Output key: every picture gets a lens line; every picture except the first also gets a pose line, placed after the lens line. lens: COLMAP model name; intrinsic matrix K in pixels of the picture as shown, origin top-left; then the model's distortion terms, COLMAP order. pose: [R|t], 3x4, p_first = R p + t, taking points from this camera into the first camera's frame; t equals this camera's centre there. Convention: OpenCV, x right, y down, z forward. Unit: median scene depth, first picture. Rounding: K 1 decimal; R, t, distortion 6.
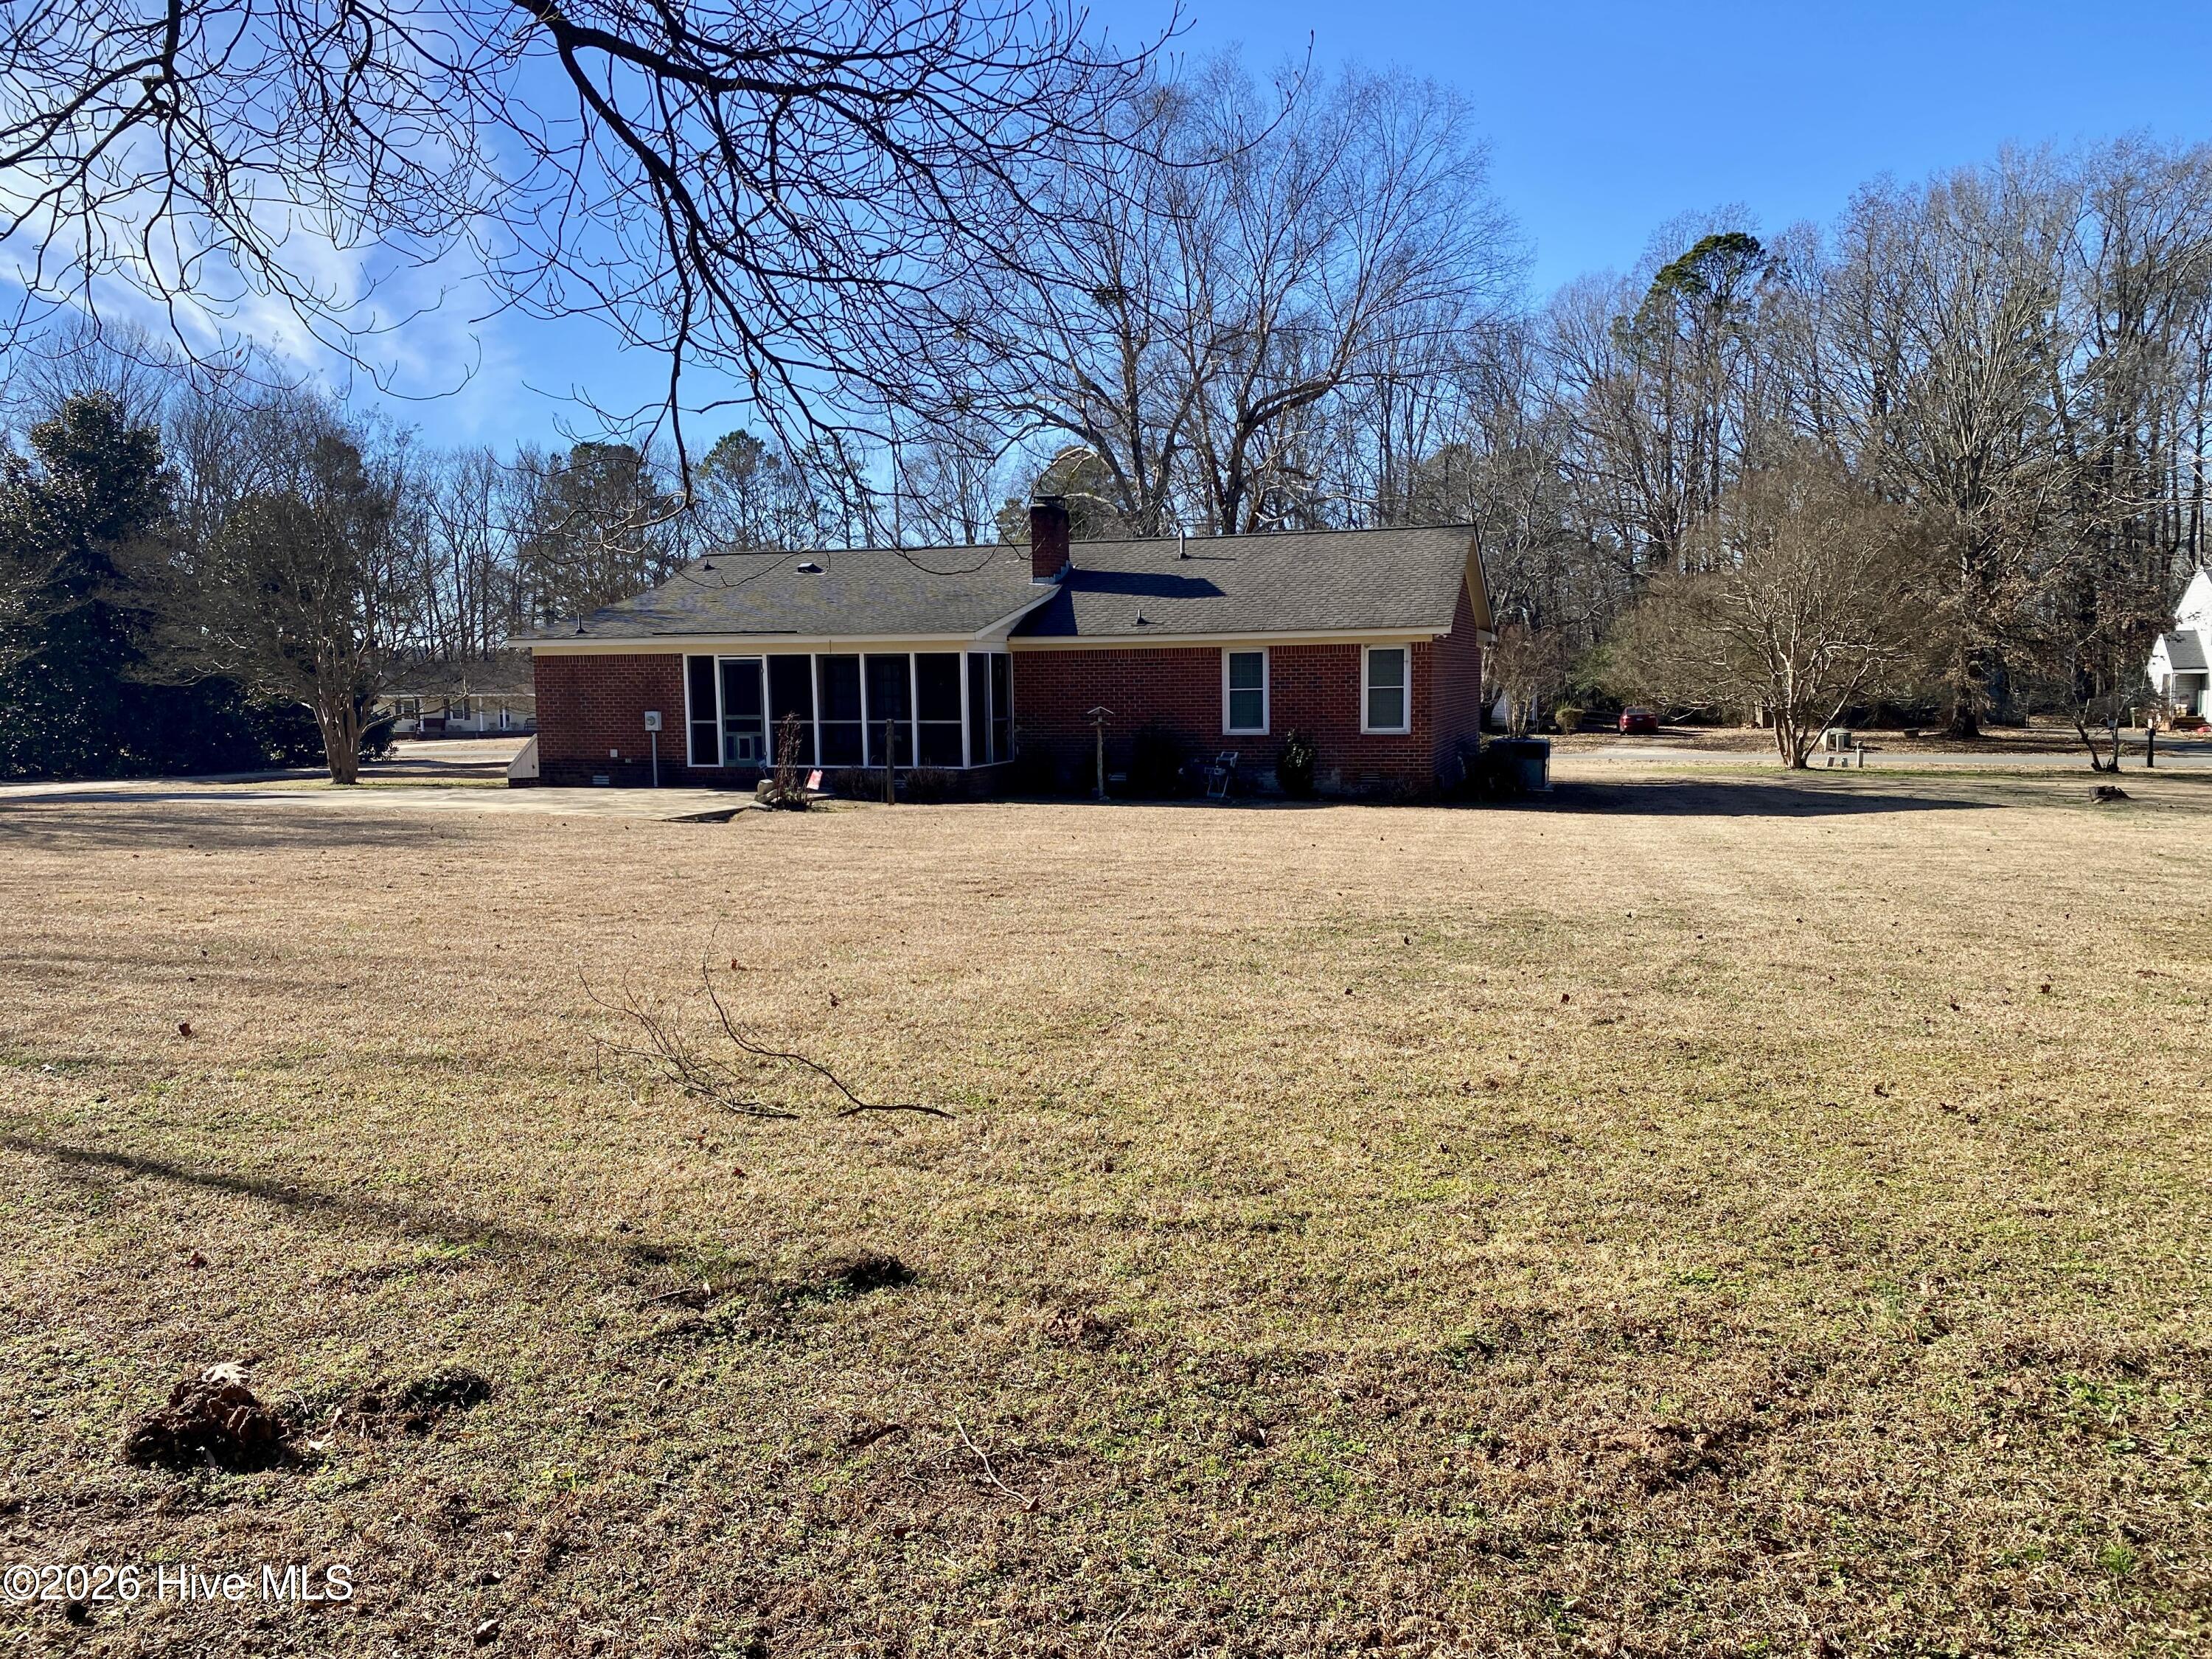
lens RADIAL K [[1678.7, 0, 1122.9], [0, 1678.7, 839.6], [0, 0, 1]] dist [0.058331, -0.038021]
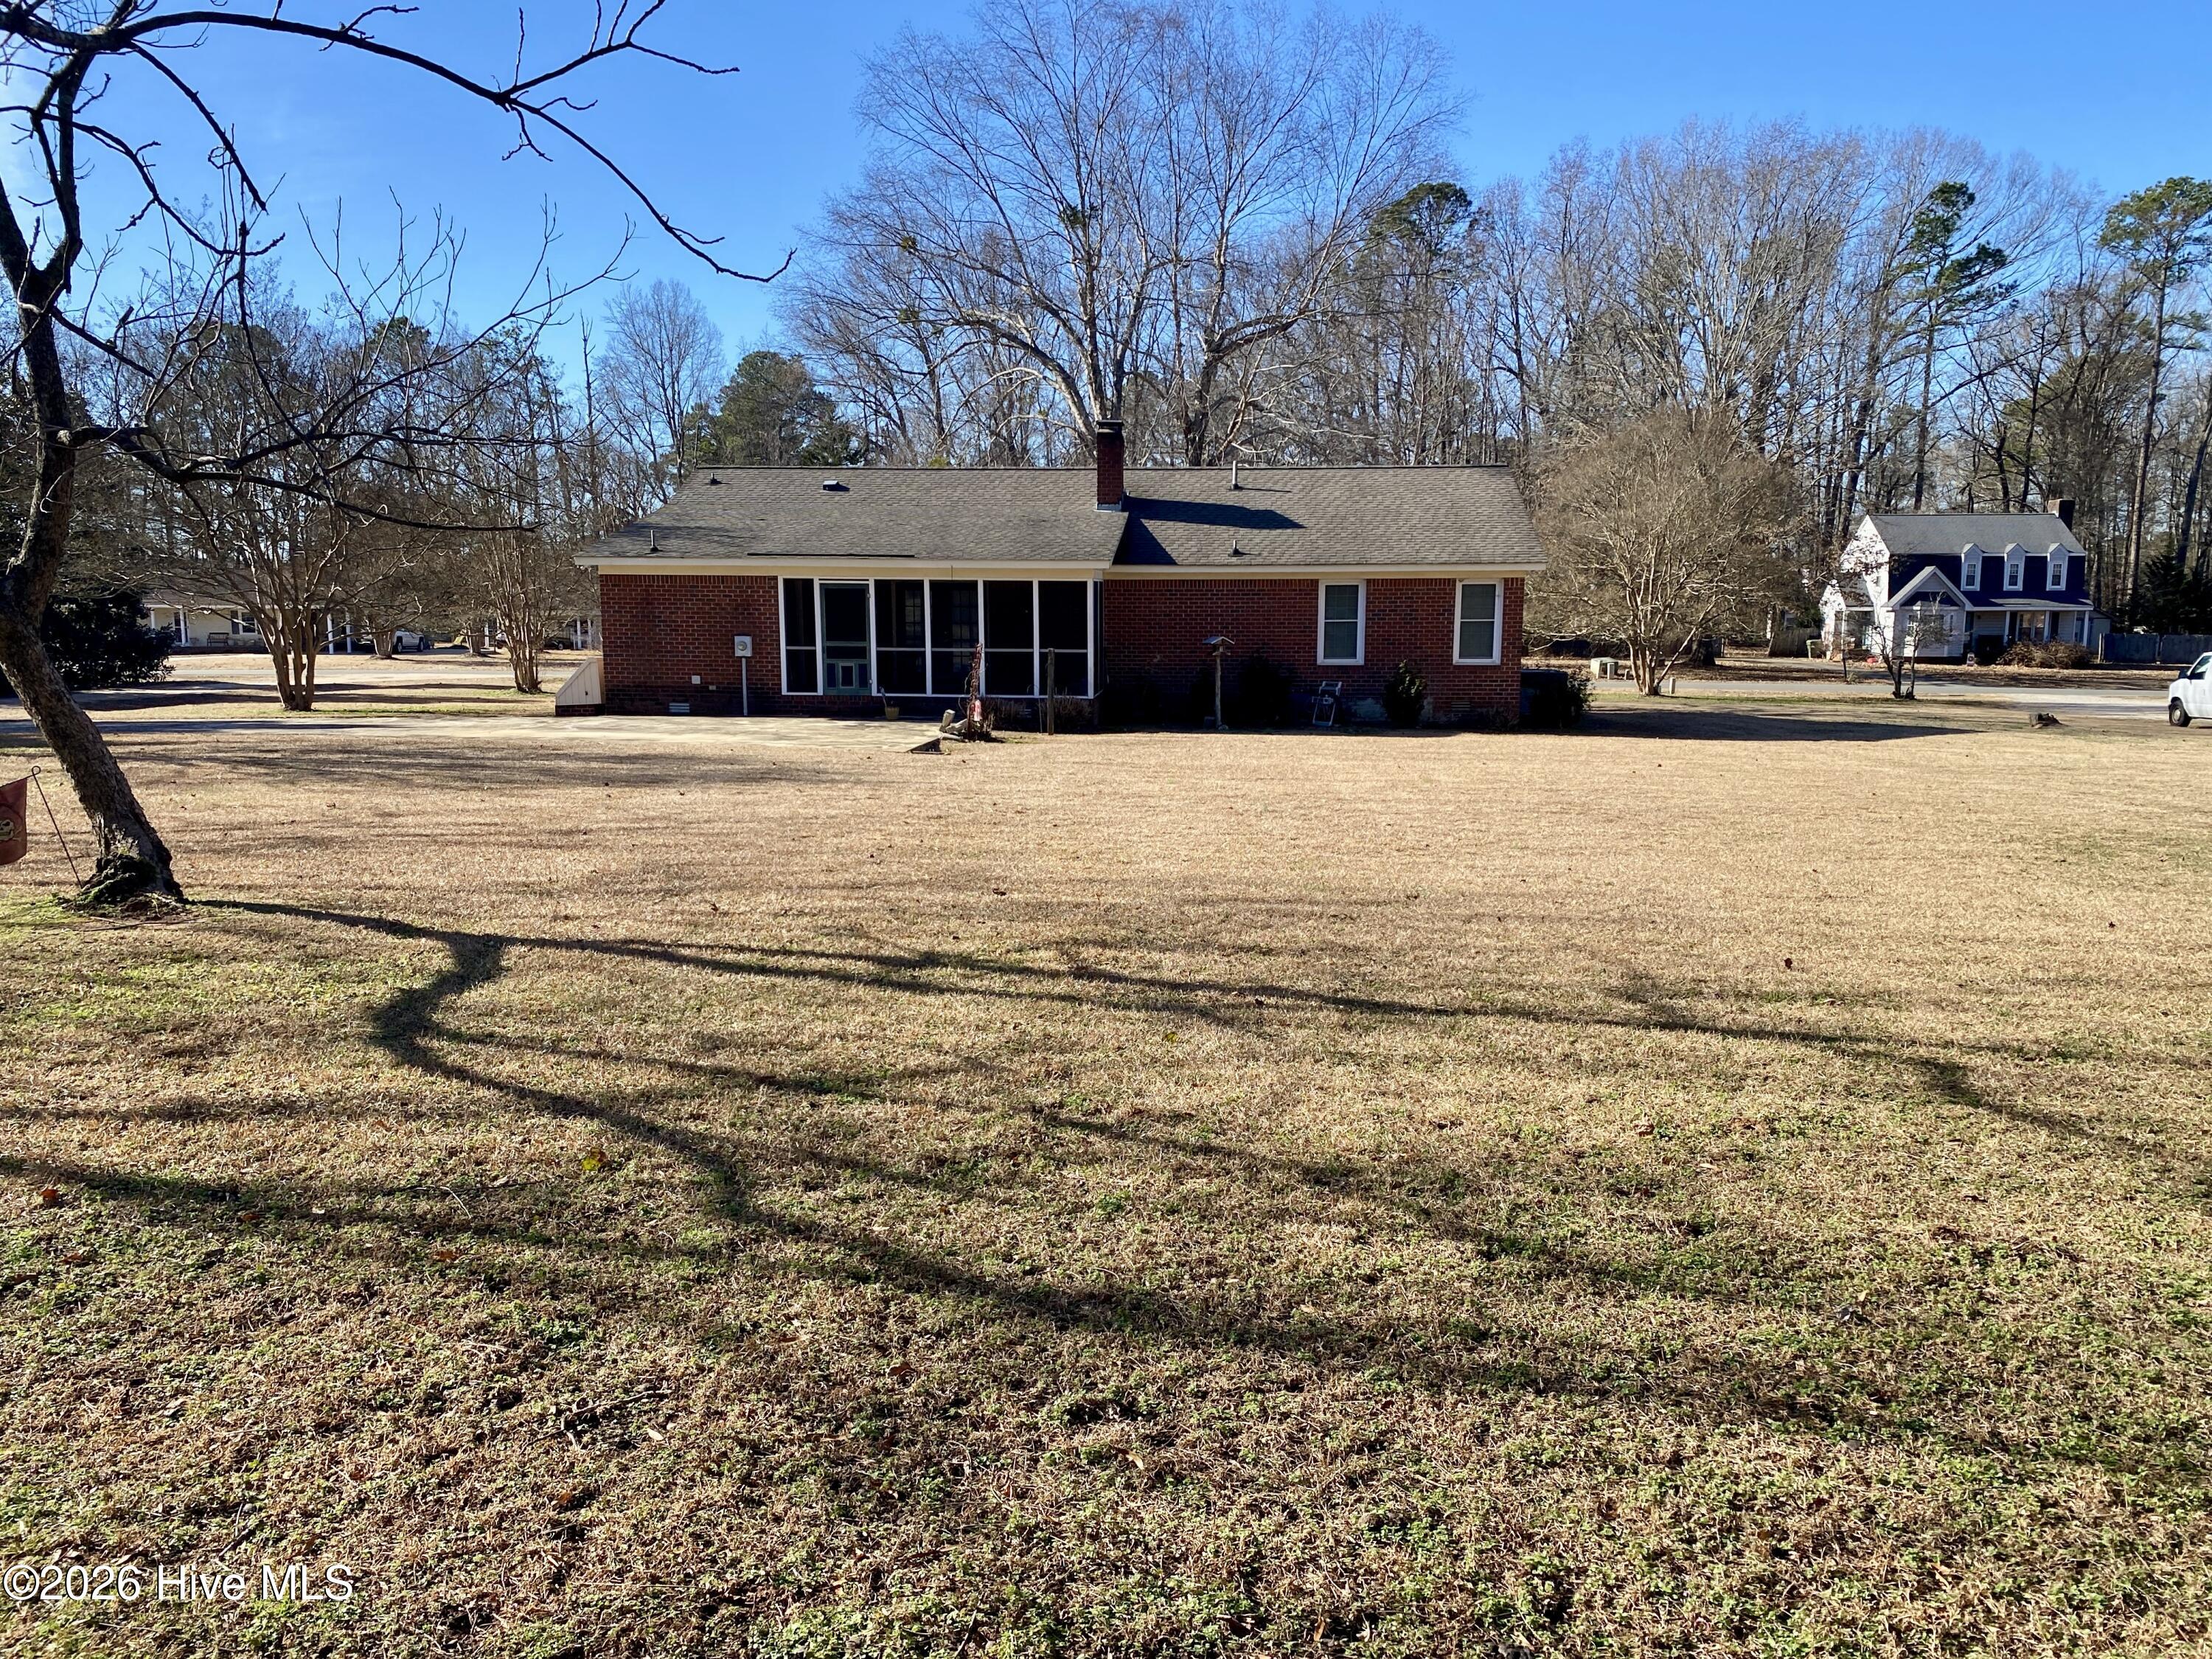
lens RADIAL K [[1678.7, 0, 1126.4], [0, 1678.7, 848.7], [0, 0, 1]] dist [0.058331, -0.038021]
pose [[0.972565, -0.019539, 0.231810, -0.293730], [0.007614, 0.998606, 0.052229, -0.004131], [-0.232508, -0.049031, 0.971358, 0.016938]]
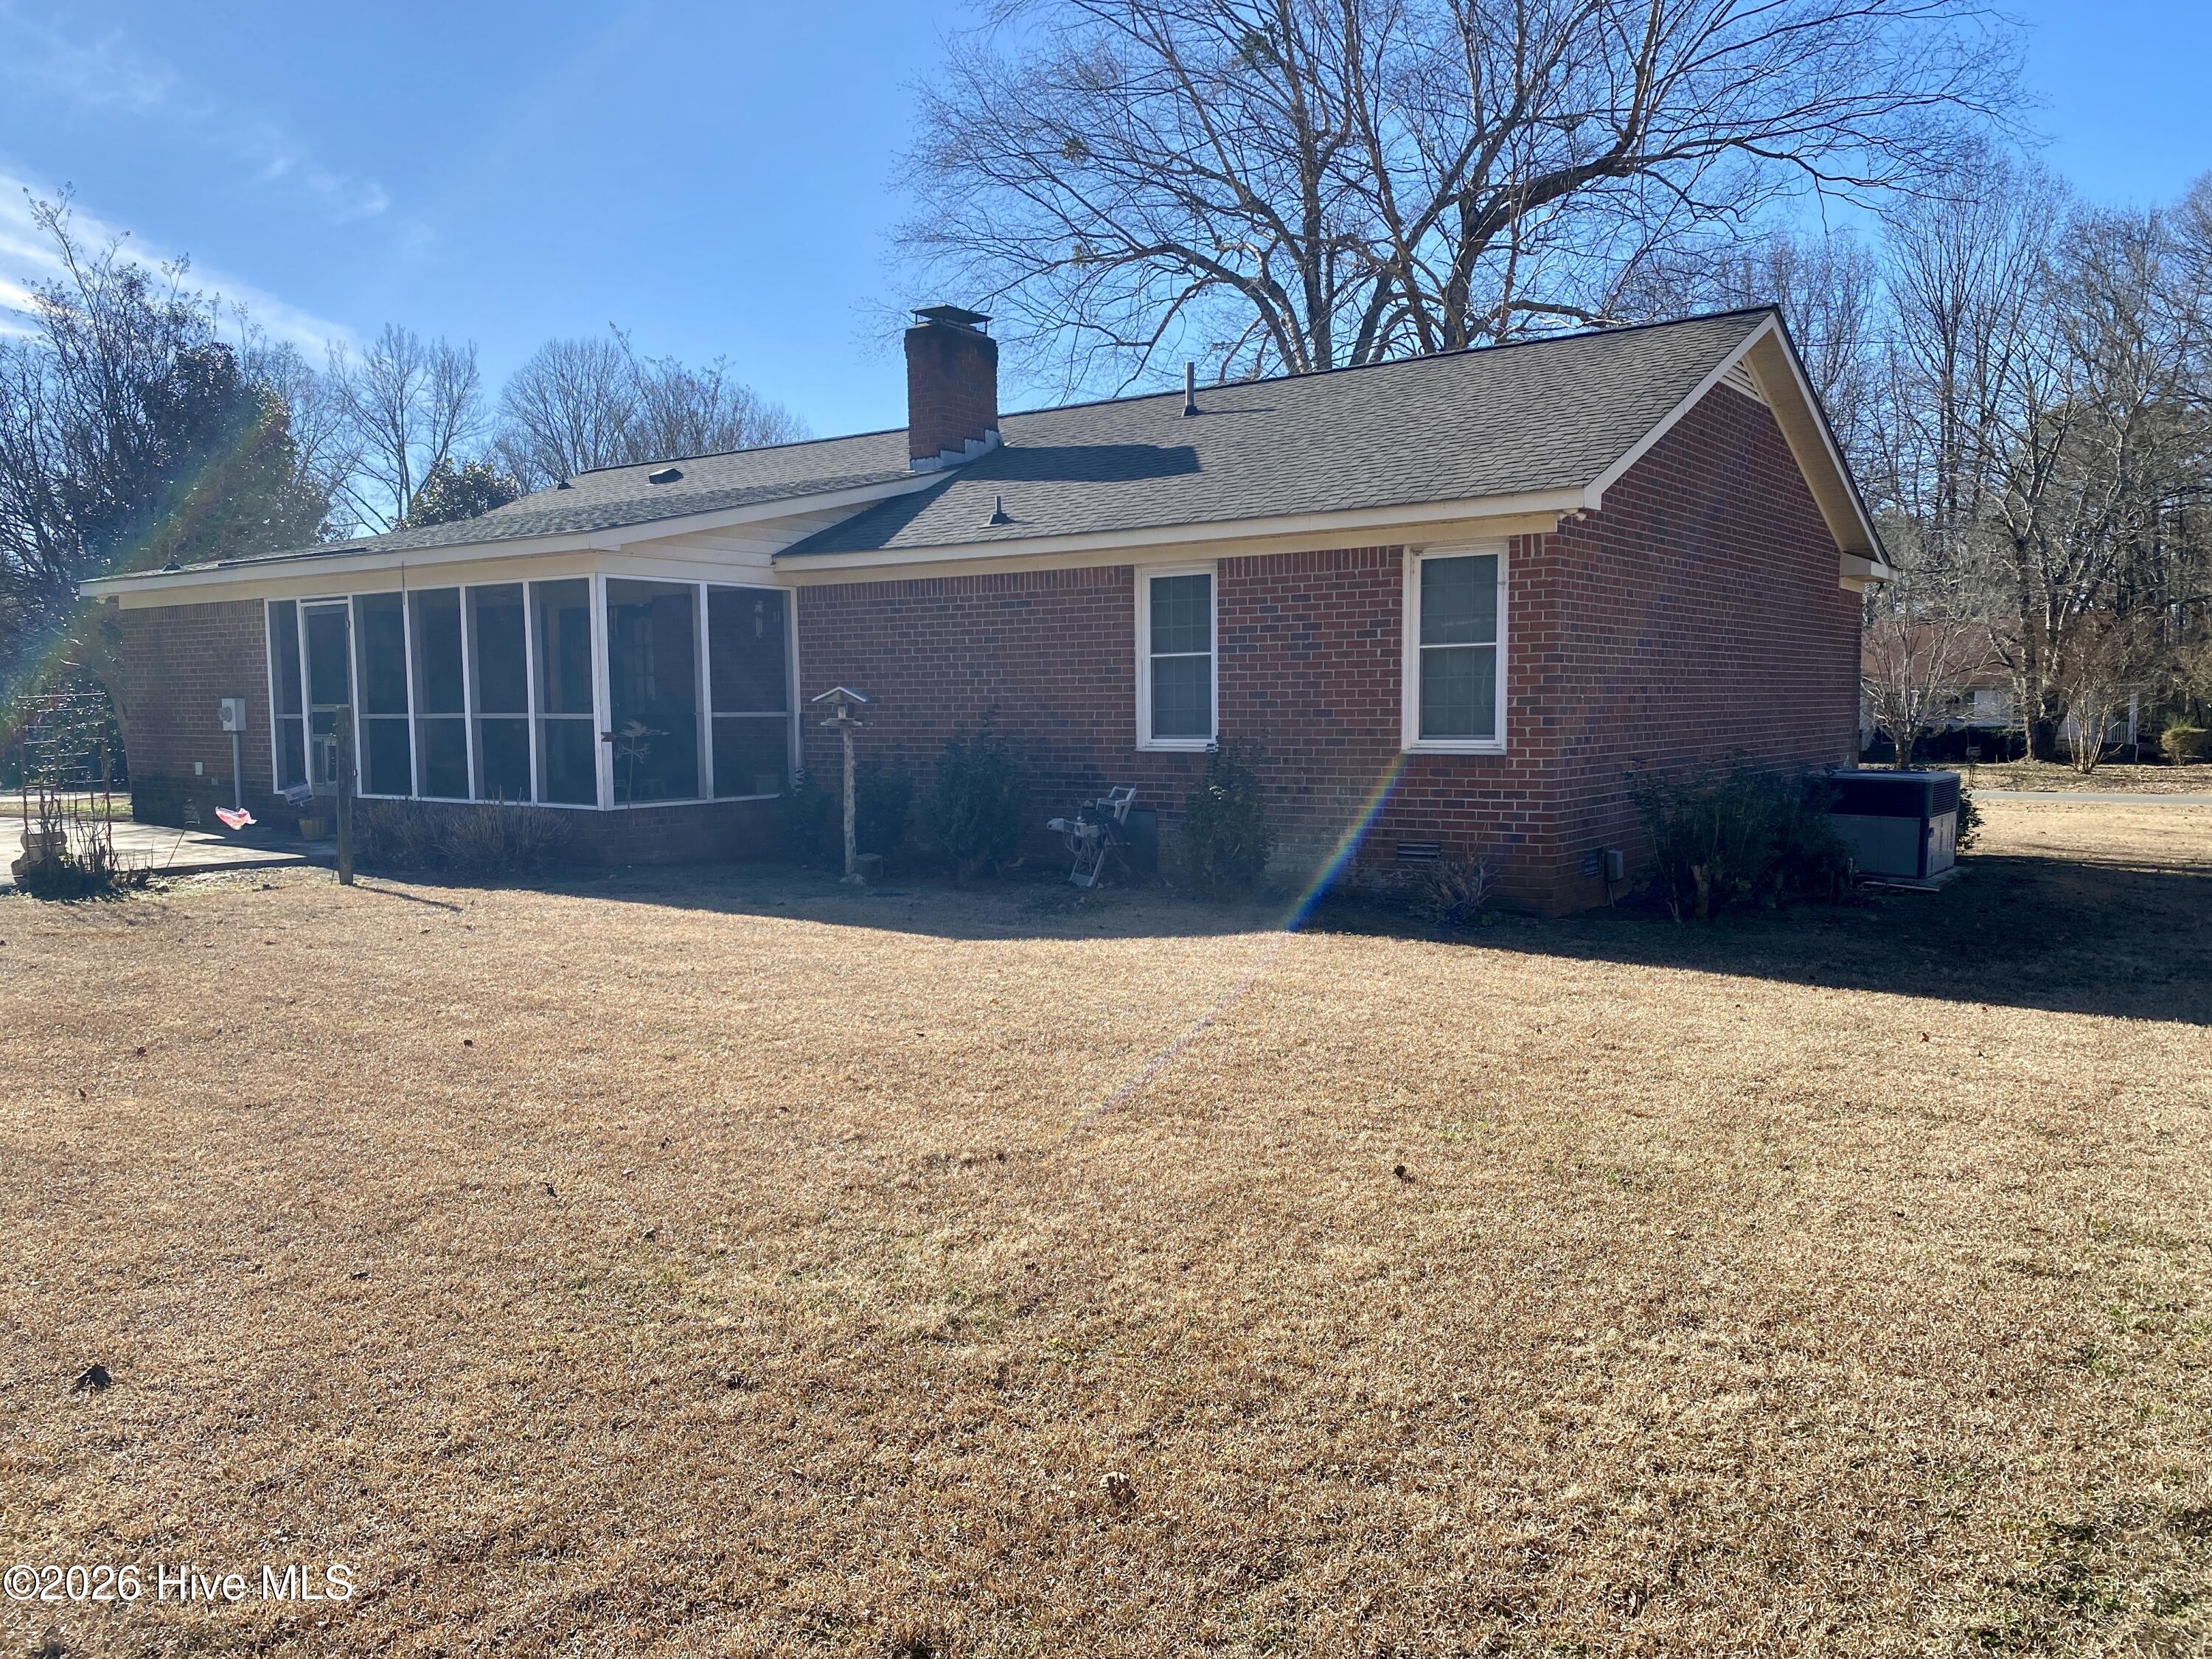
lens RADIAL K [[1678.7, 0, 1113.7], [0, 1678.7, 825.2], [0, 0, 1]] dist [0.058331, -0.038021]
pose [[0.946872, 0.027697, -0.320416, 0.203937], [-0.034434, 0.999289, -0.015378, -0.033584], [0.319762, 0.025594, 0.947152, 0.543331]]
